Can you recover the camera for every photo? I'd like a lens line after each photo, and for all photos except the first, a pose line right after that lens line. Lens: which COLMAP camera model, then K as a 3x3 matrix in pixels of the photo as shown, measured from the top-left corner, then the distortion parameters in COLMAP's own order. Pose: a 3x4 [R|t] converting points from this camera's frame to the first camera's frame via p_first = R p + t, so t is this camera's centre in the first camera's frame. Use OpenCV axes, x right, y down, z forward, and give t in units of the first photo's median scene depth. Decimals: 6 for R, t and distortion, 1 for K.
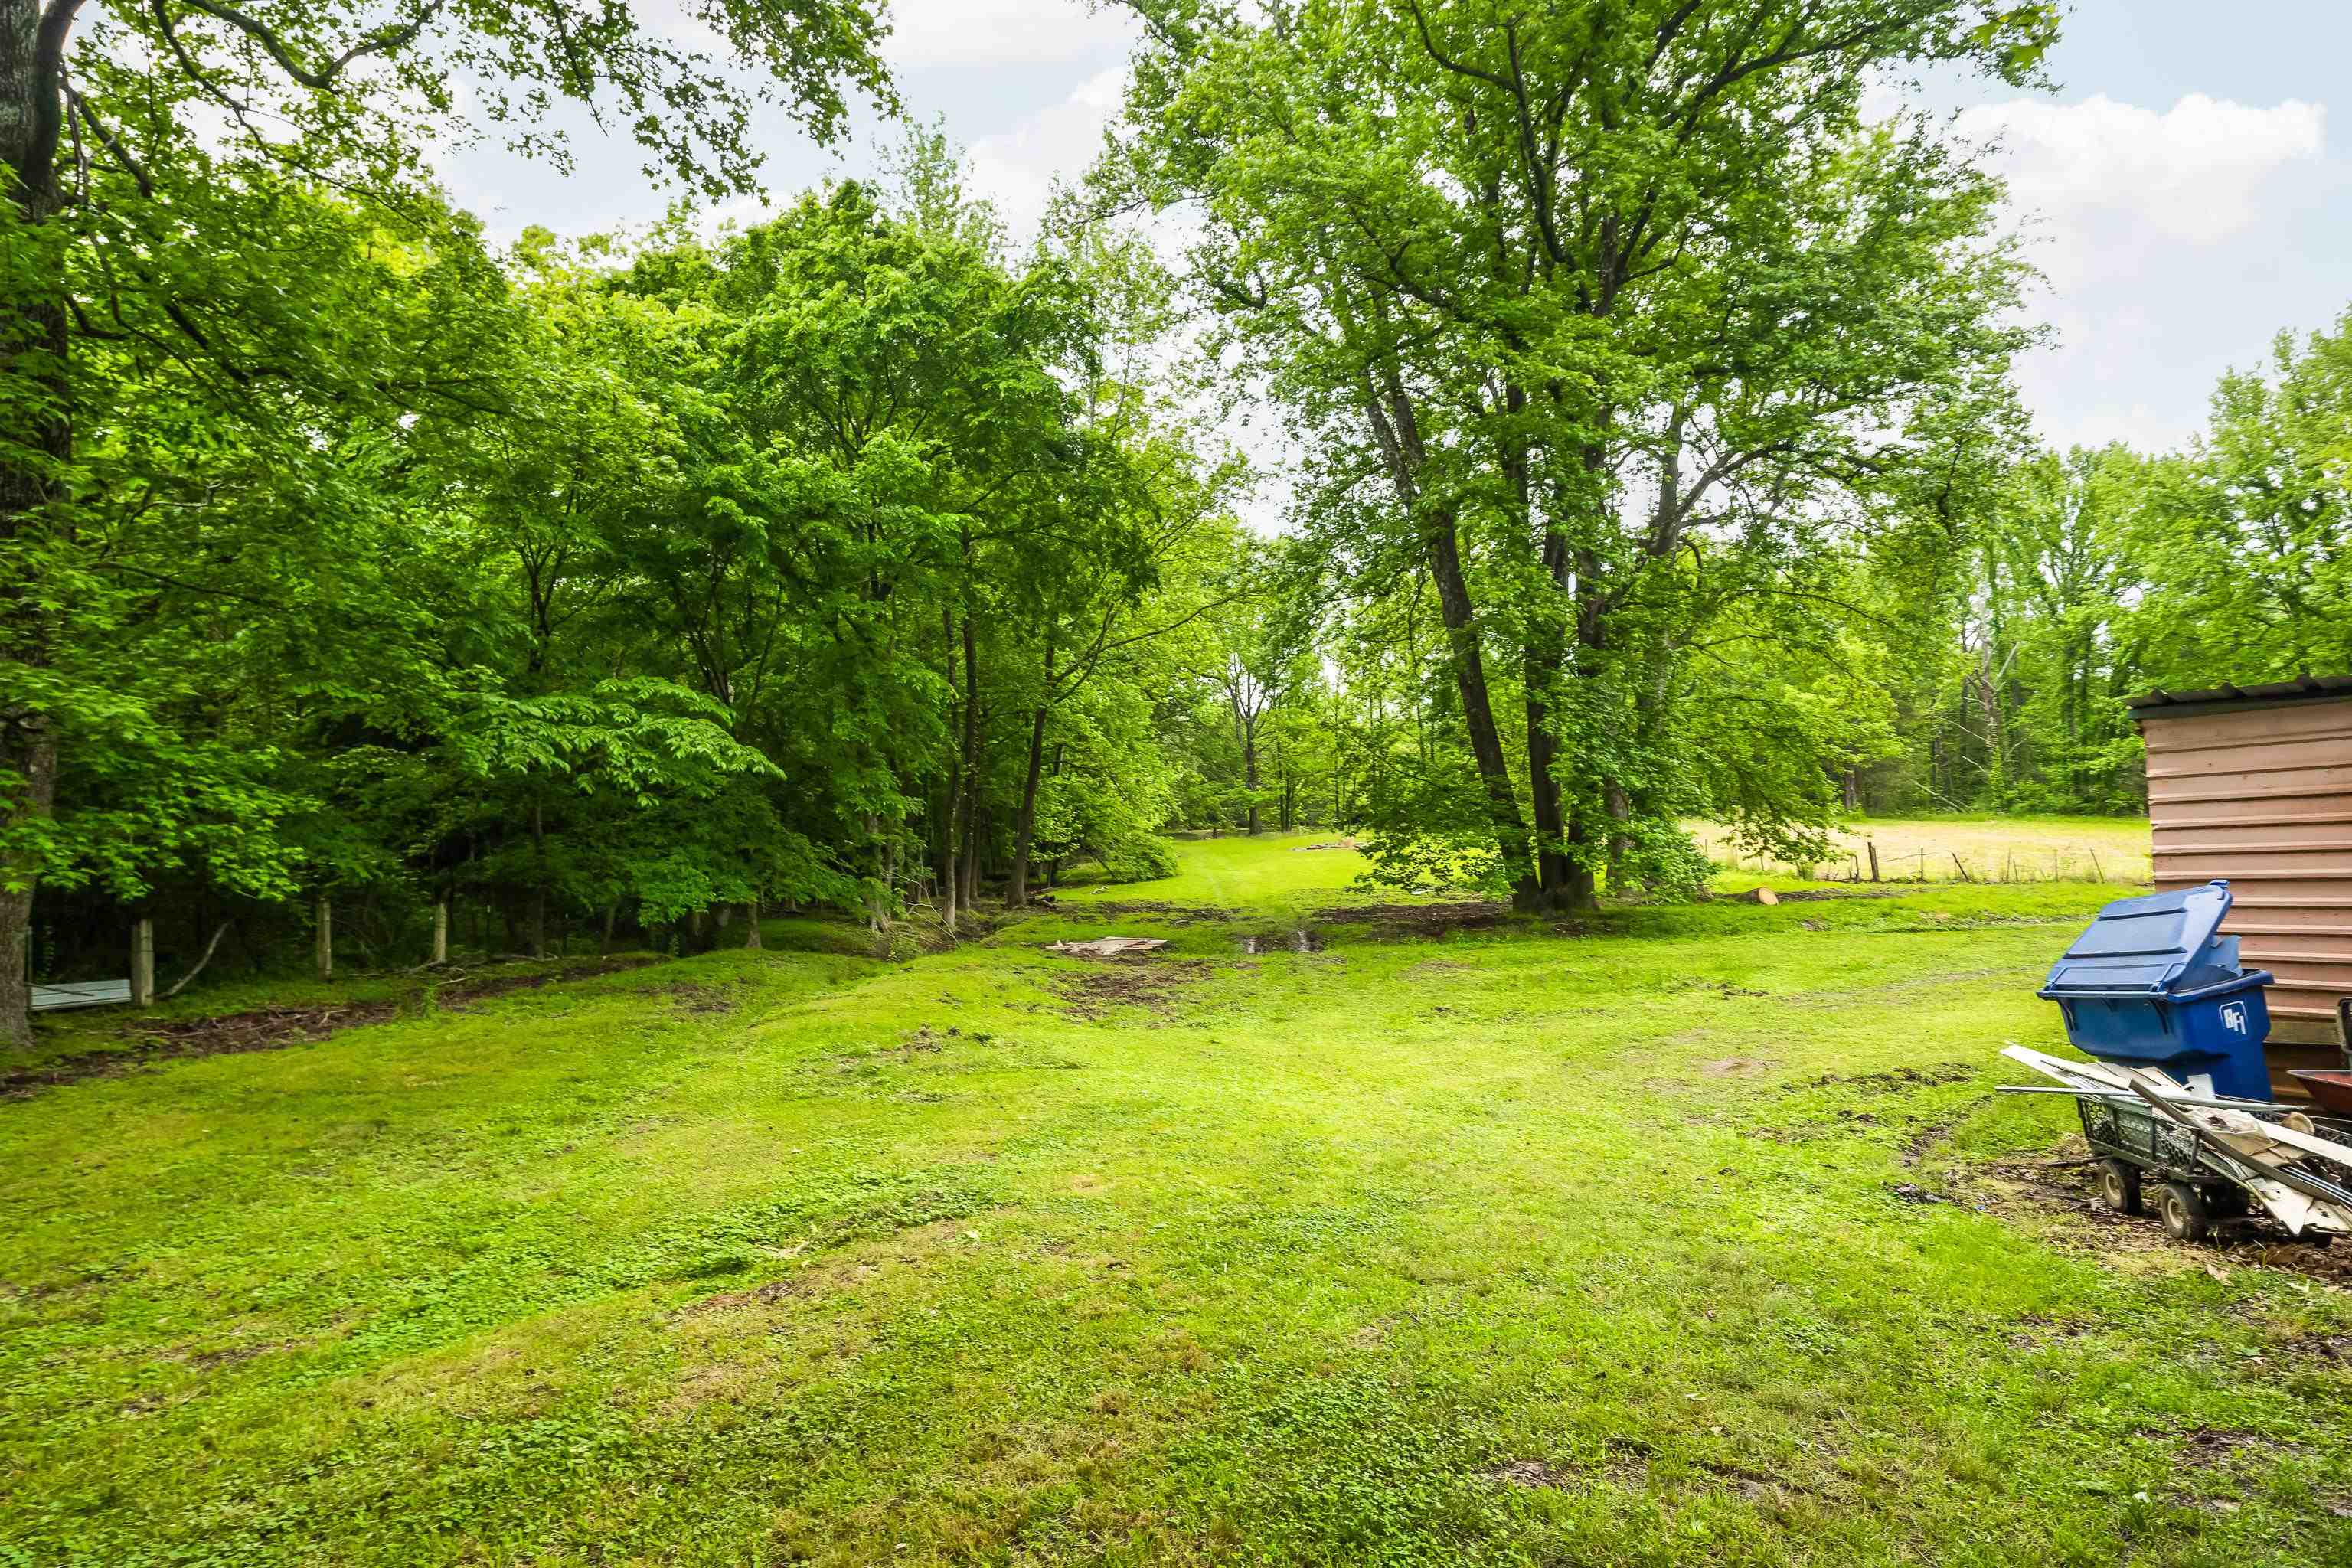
lens RADIAL K [[1137.4, 0, 1171.0], [0, 1137.4, 795.4], [0, 0, 1]] dist [0.000599, -0.000023]
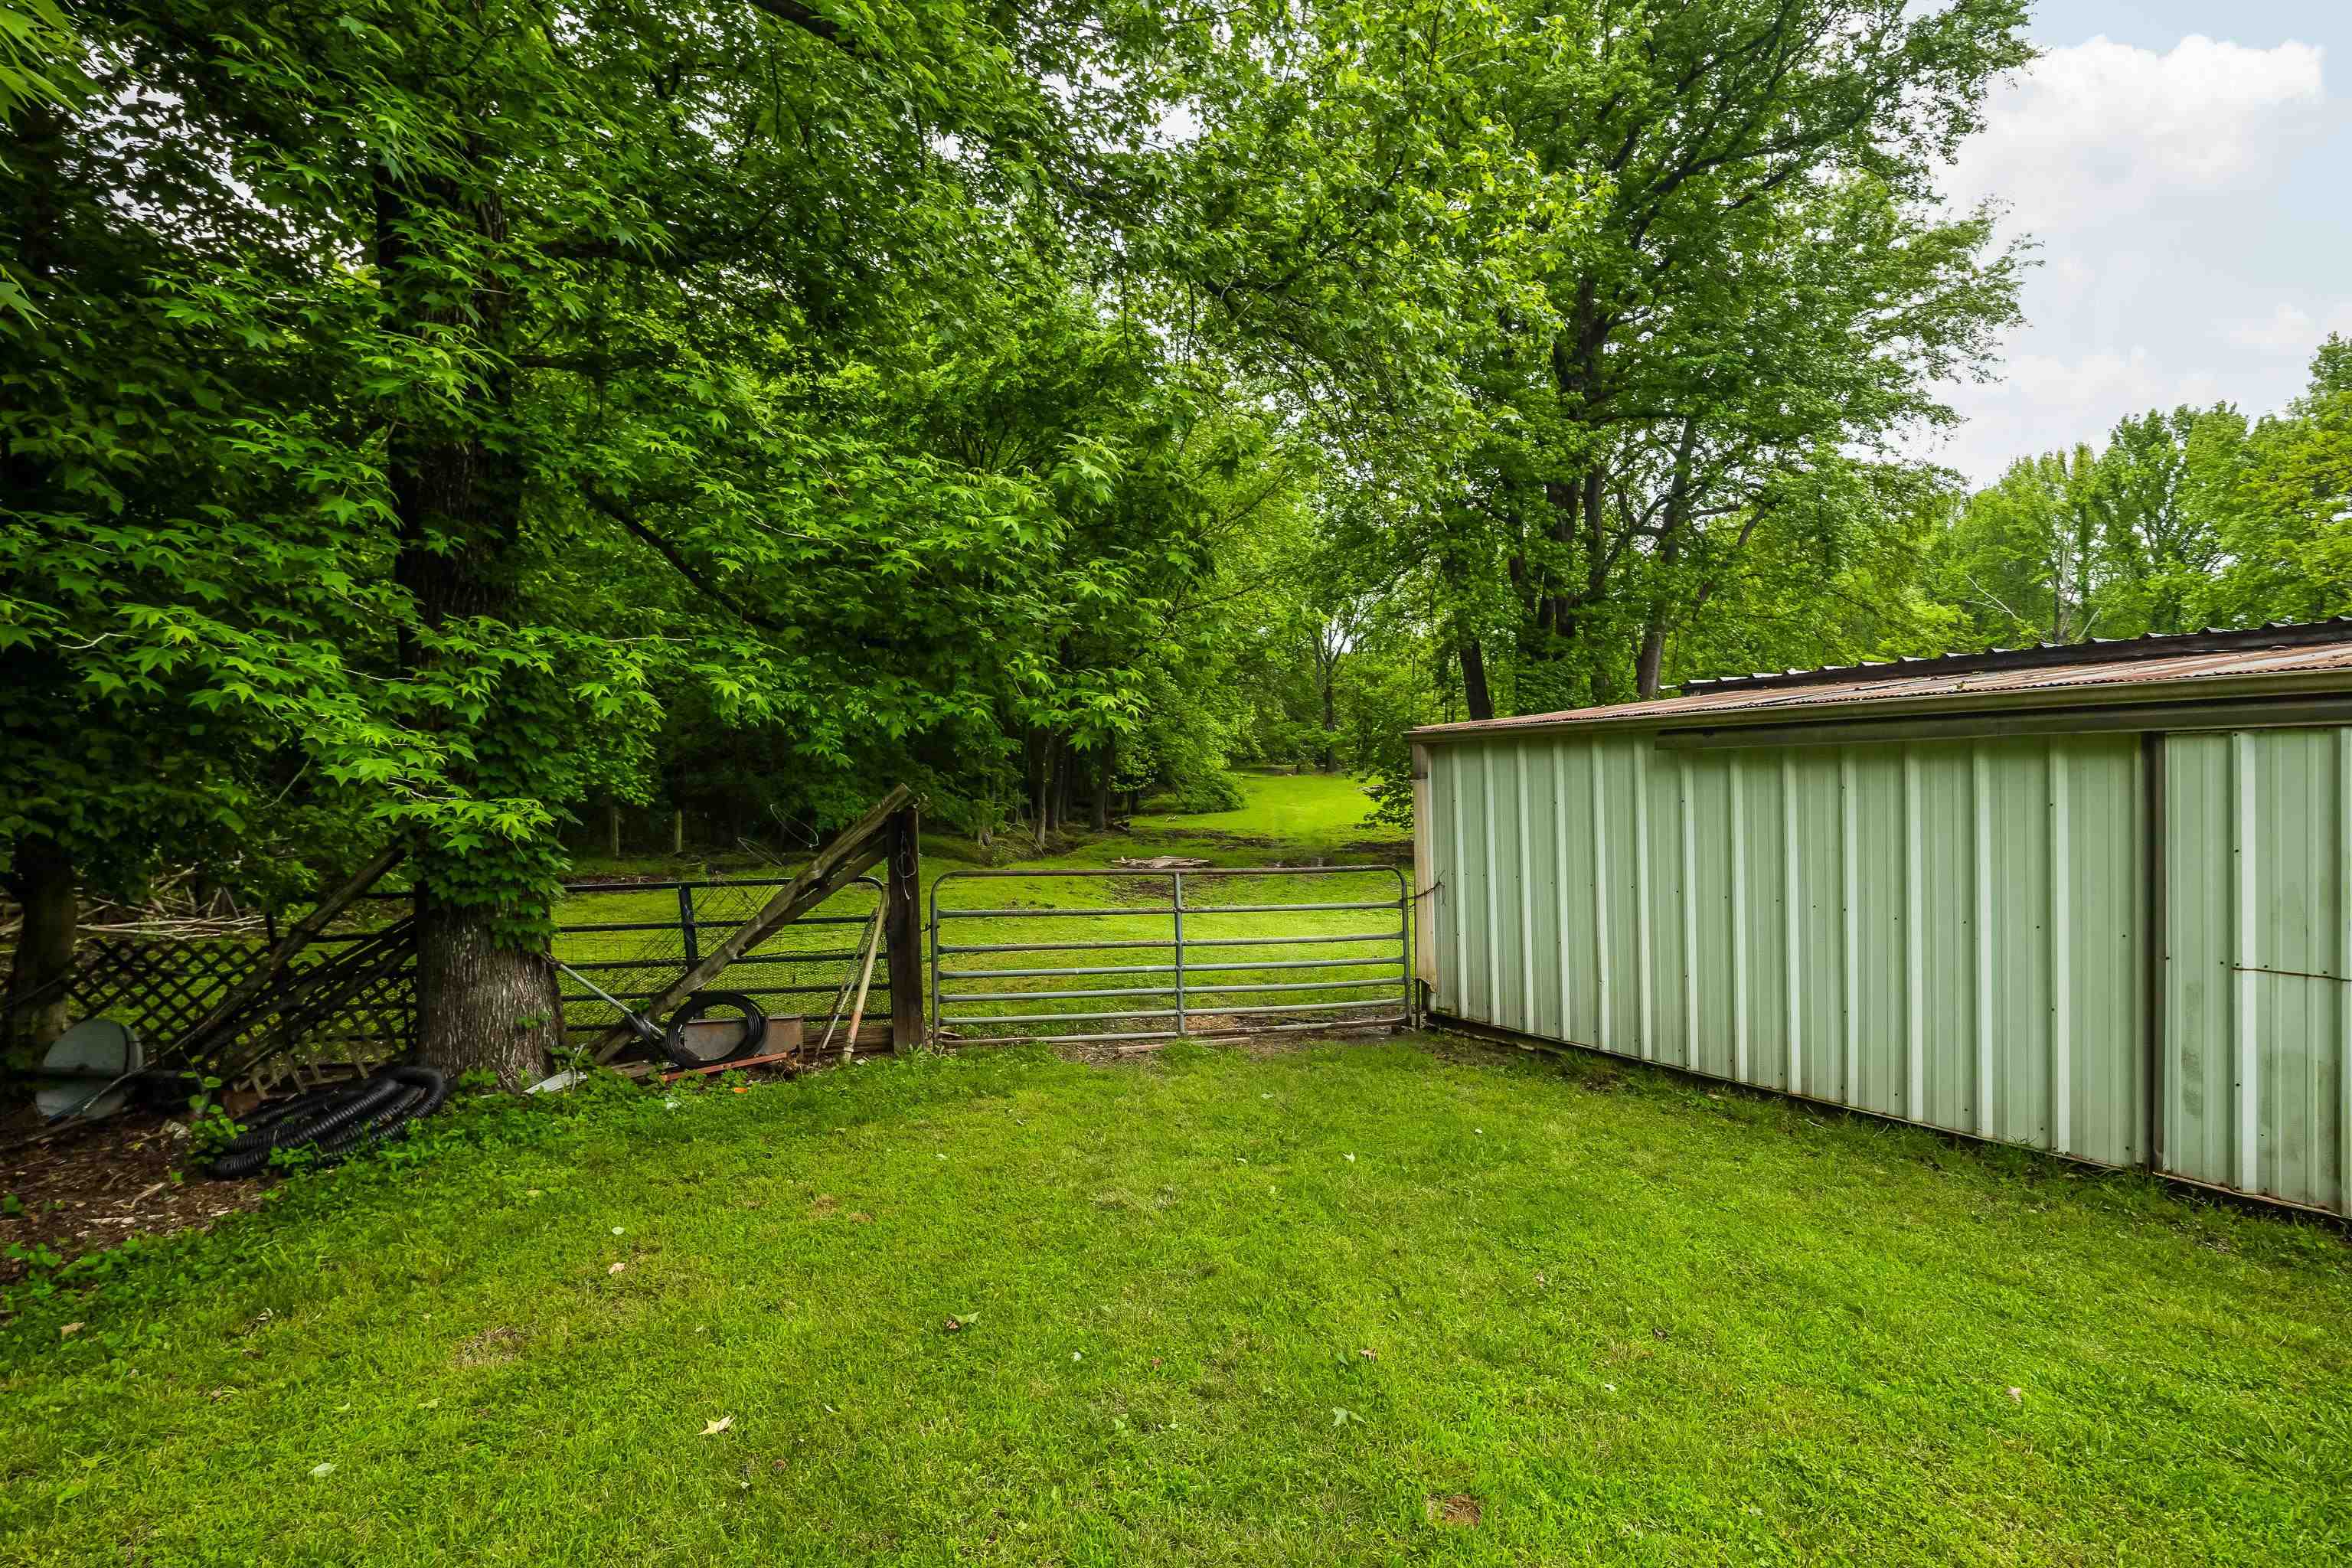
lens RADIAL K [[1121.1, 0, 1176.0], [0, 1121.1, 784.0], [0, 0, 1]] dist [0.002676, -0.000426]
pose [[0.996376, 0.034821, -0.077605, 0.040224], [-0.030843, 0.998177, 0.051871, -0.015109], [0.079269, -0.049290, 0.995634, -0.176316]]
